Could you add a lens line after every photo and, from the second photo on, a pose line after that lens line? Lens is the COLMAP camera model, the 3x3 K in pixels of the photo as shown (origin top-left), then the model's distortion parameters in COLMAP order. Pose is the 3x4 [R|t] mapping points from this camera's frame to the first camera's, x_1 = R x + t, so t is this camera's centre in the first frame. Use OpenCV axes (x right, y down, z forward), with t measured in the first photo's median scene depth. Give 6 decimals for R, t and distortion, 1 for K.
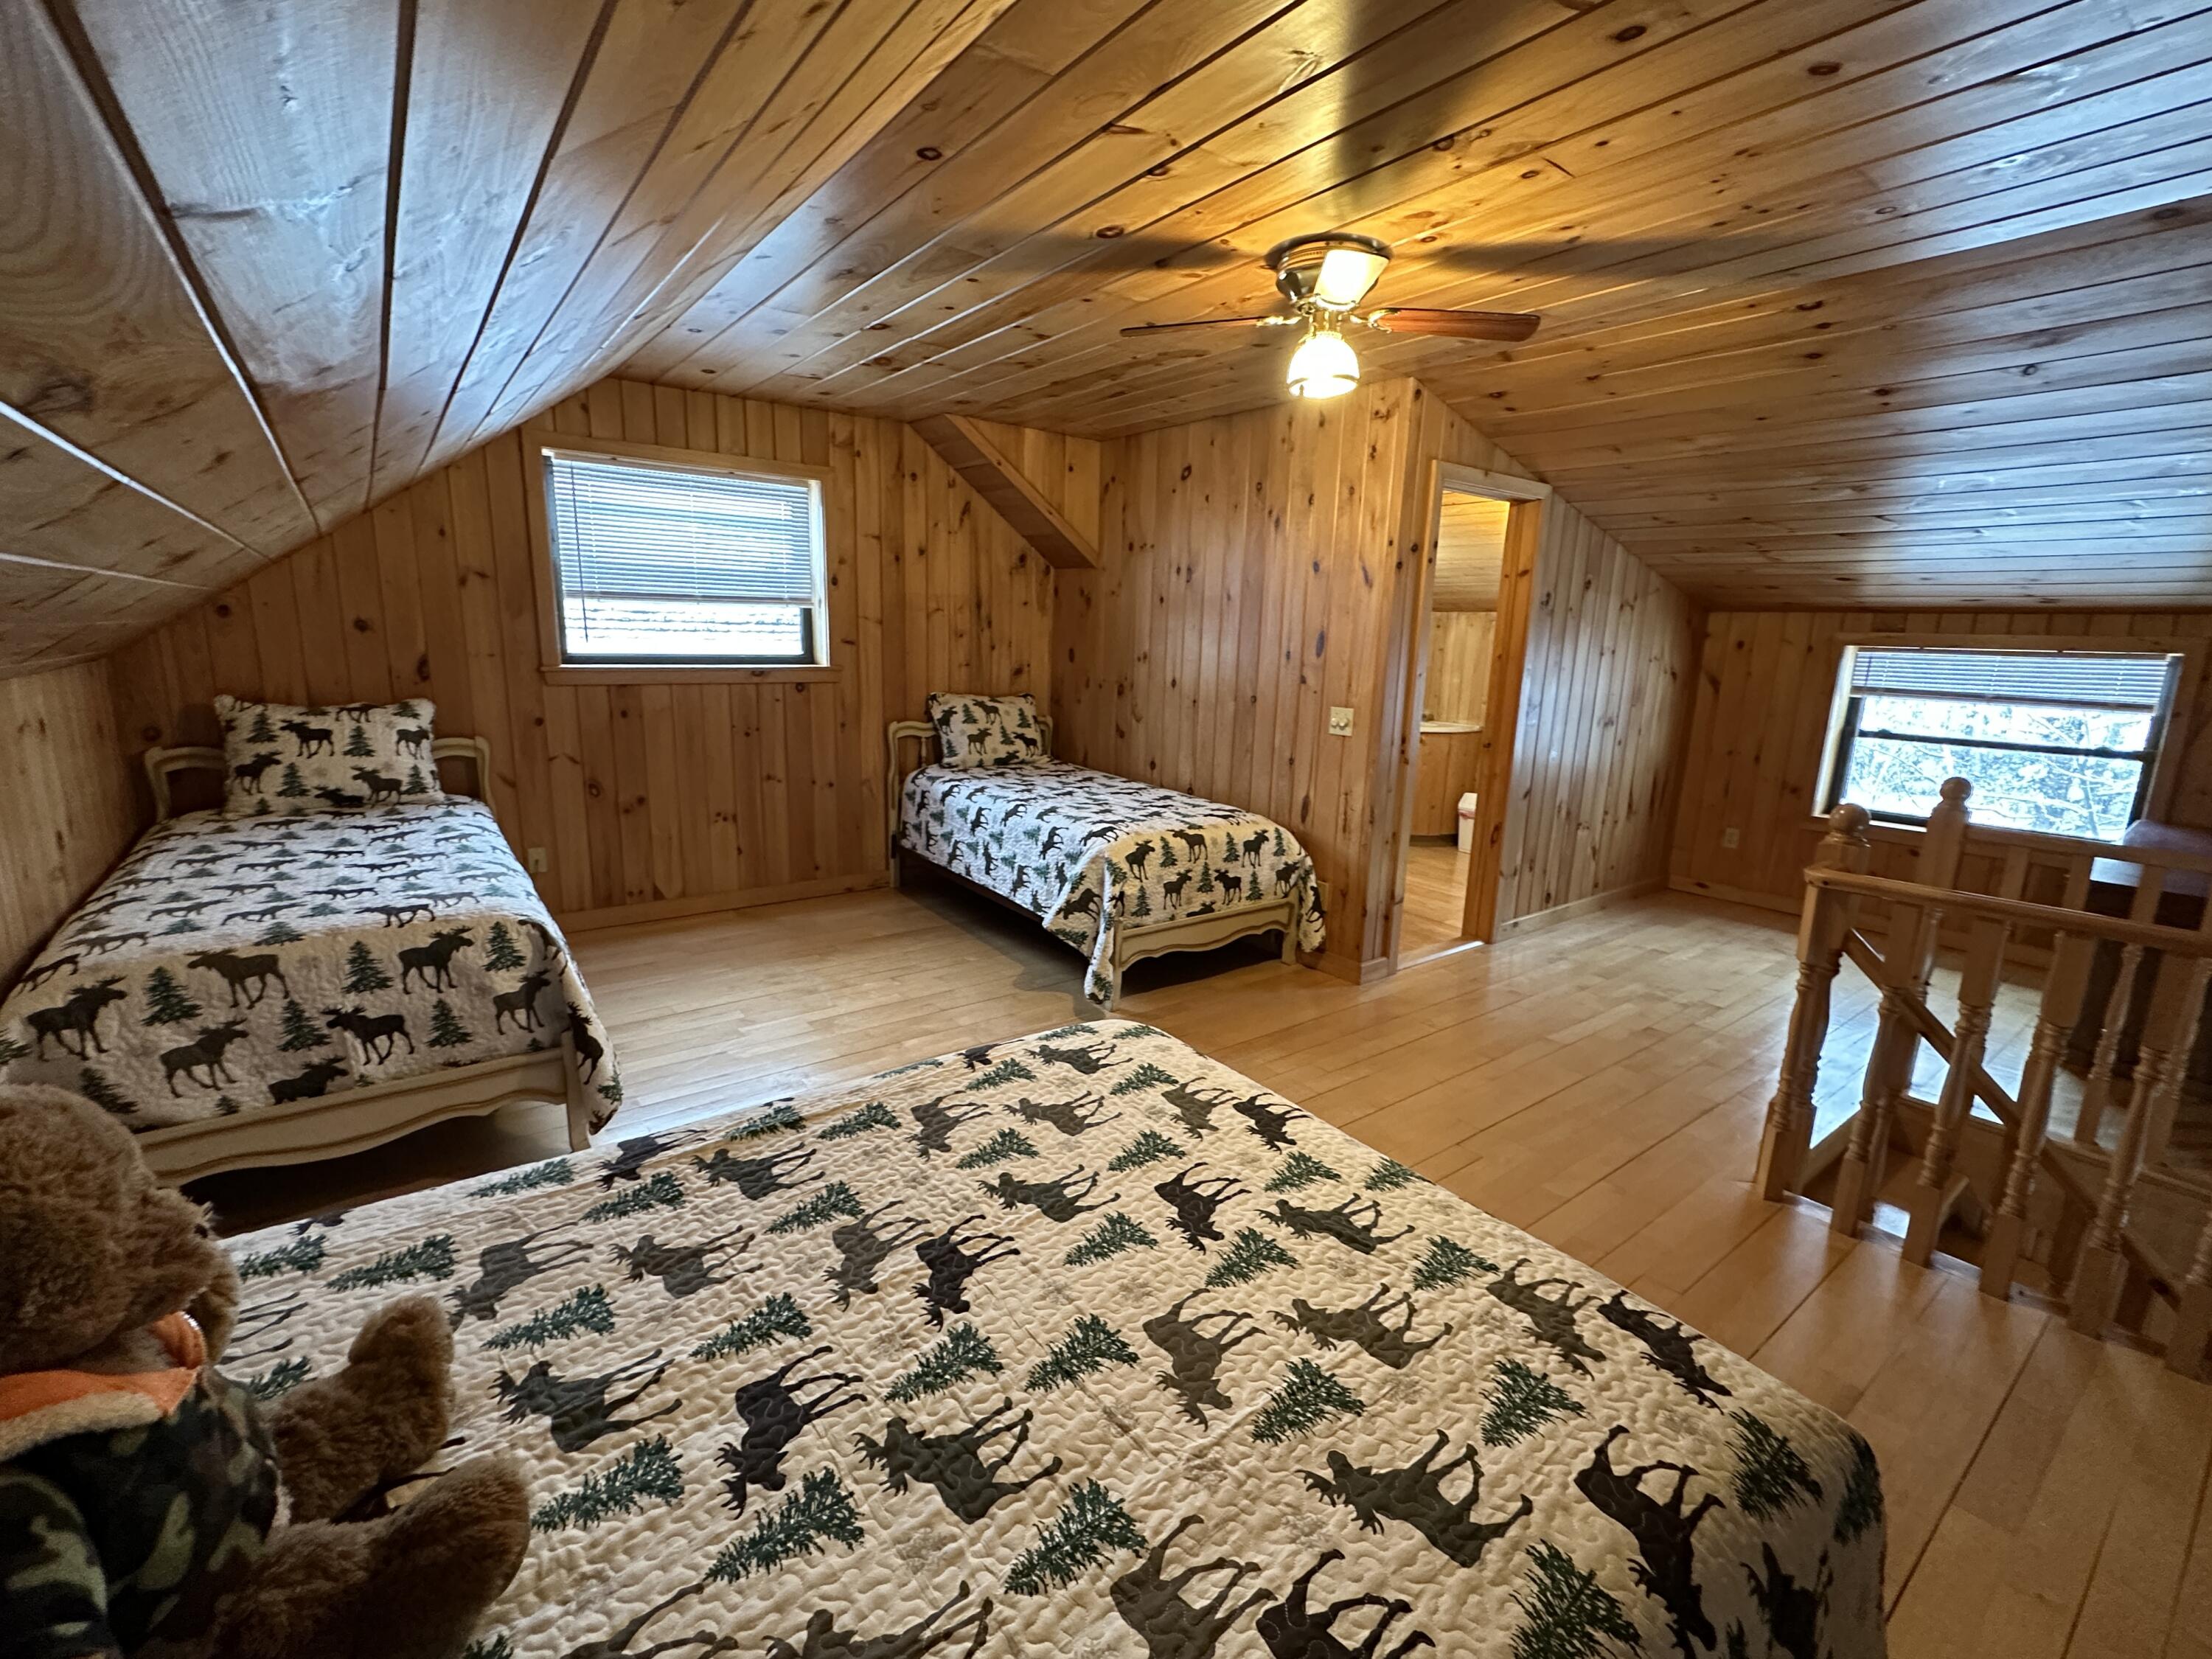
lens RADIAL K [[961.0, 0, 1107.8], [0, 961.0, 832.0], [0, 0, 1]] dist [0.001953, 0.000108]
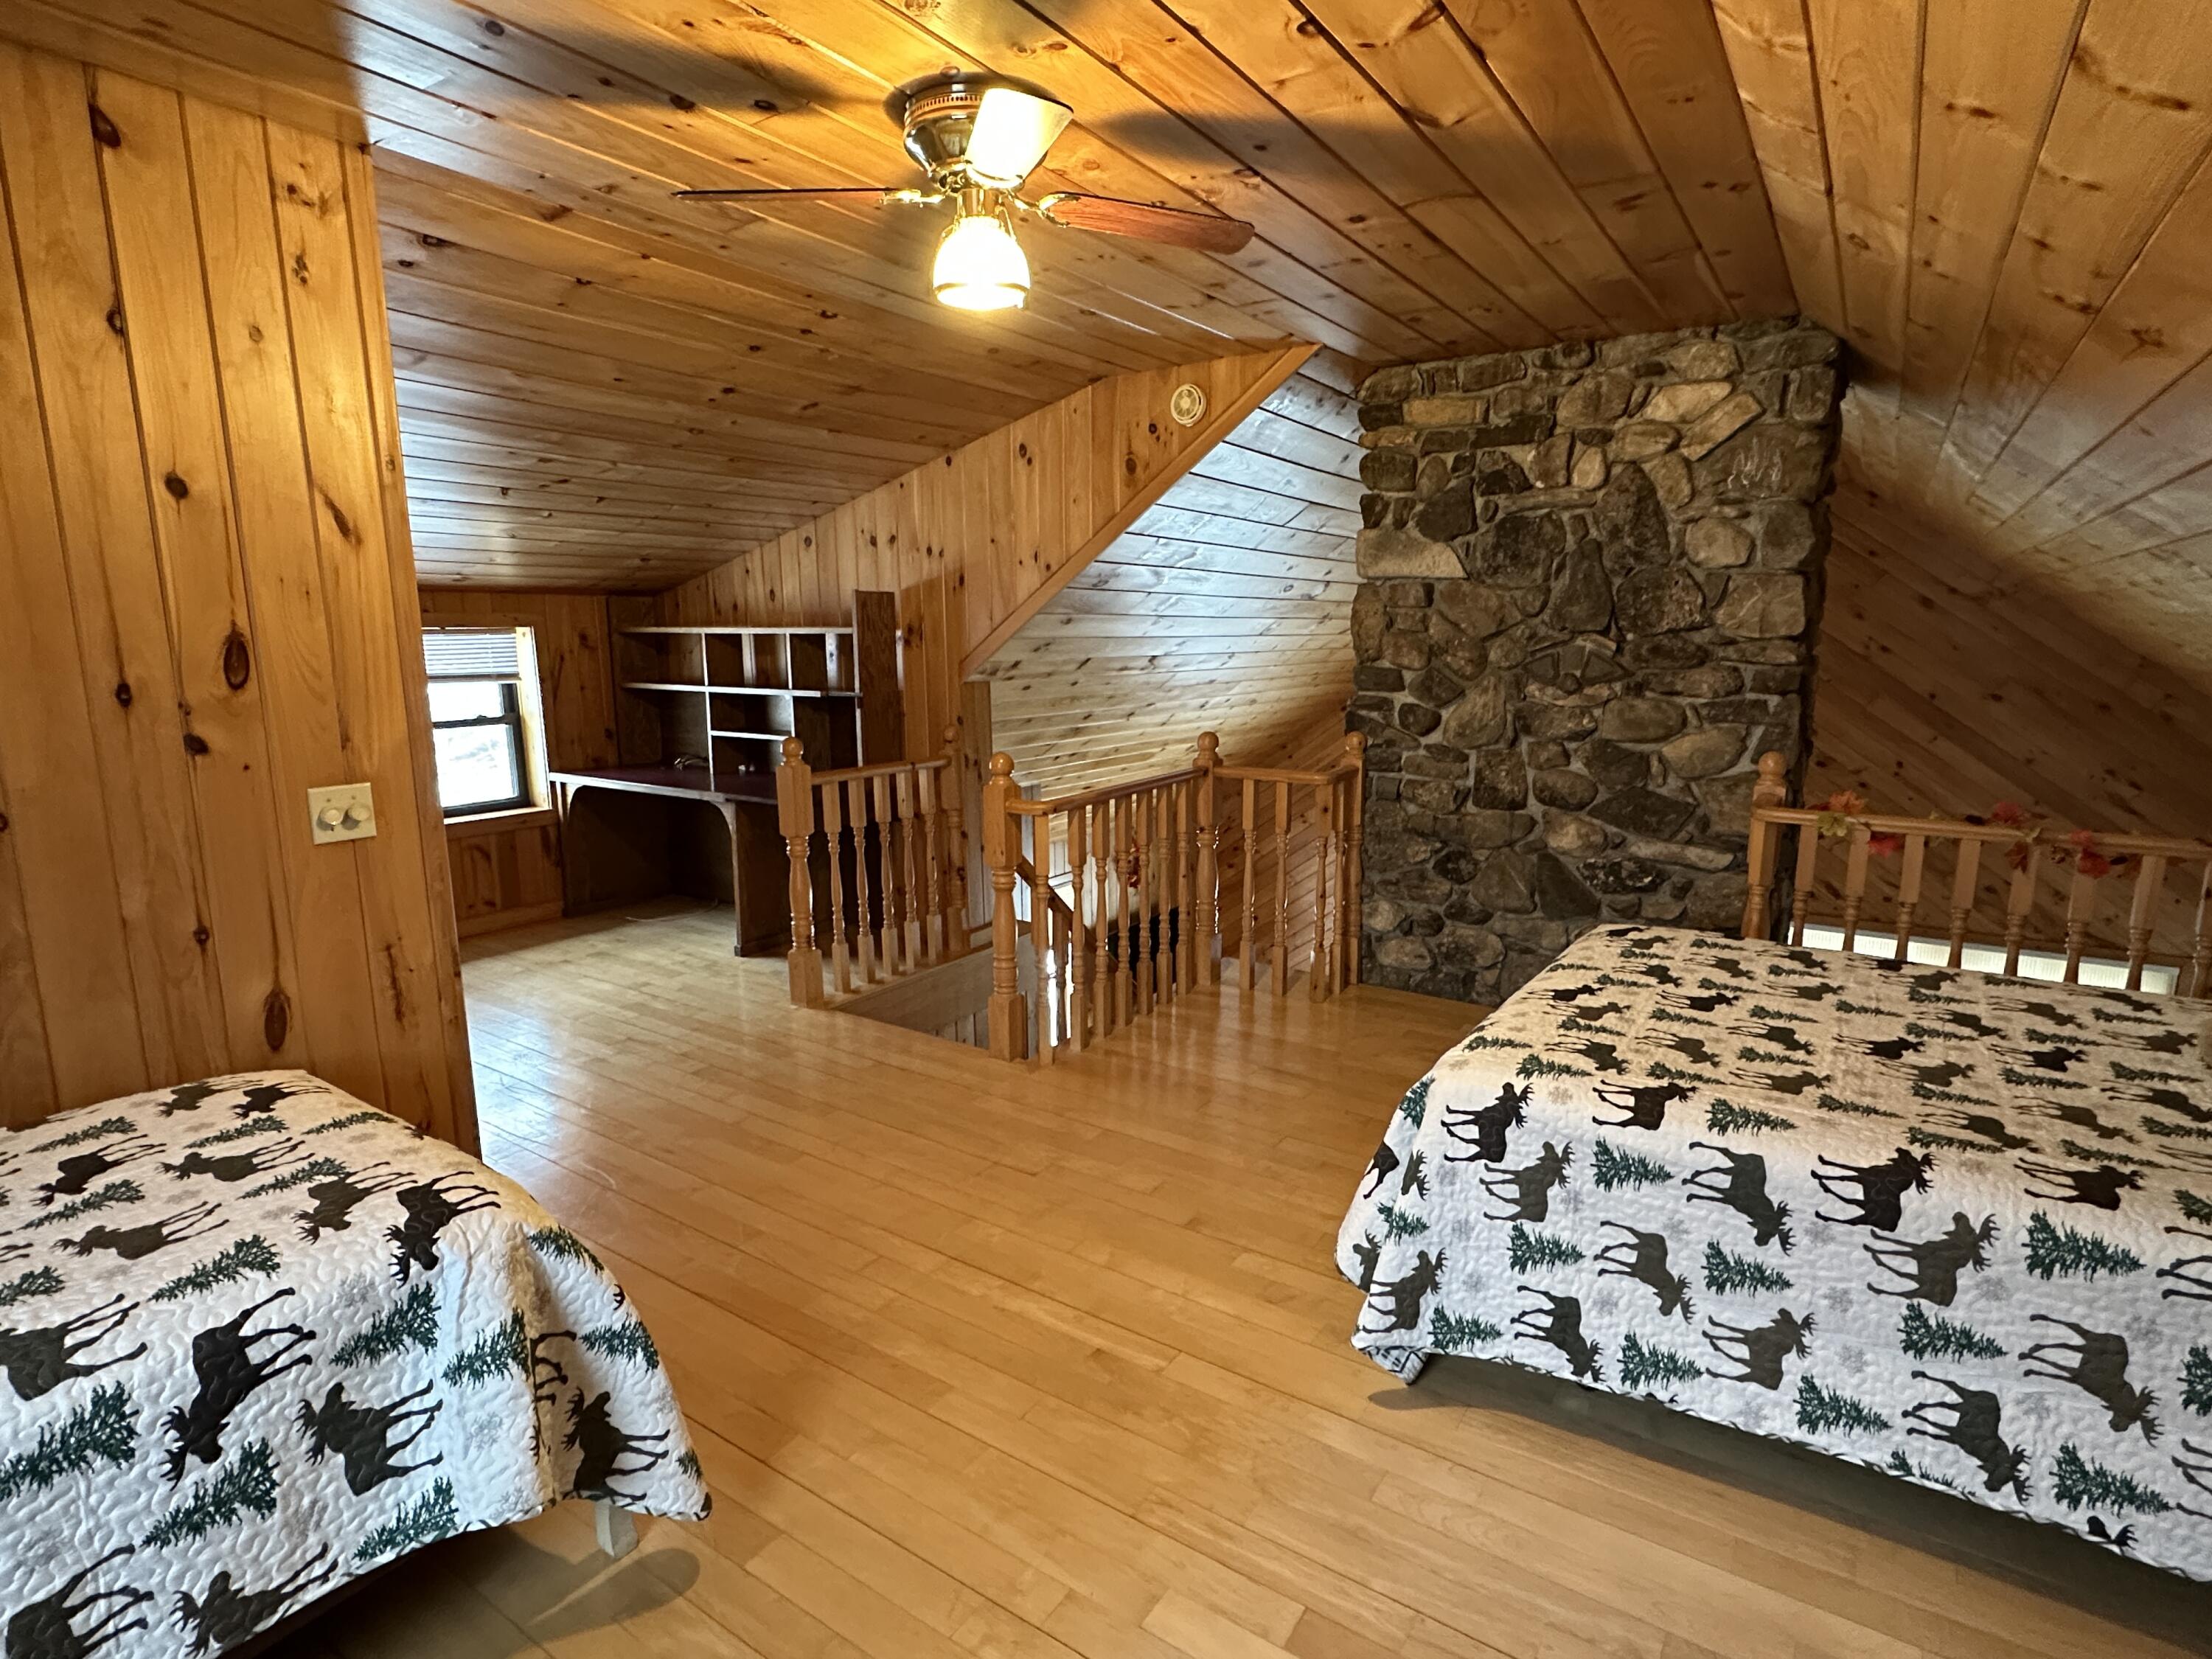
lens RADIAL K [[1151.2, 0, 1108.7], [0, 1151.2, 831.6], [0, 0, 1]] dist [-0.002835, -0.000815]
pose [[-0.328419, -0.193633, 0.924471, -1.180845], [0.187802, 0.945832, 0.264824, -0.512325], [-0.925673, 0.260591, -0.274265, 2.177930]]
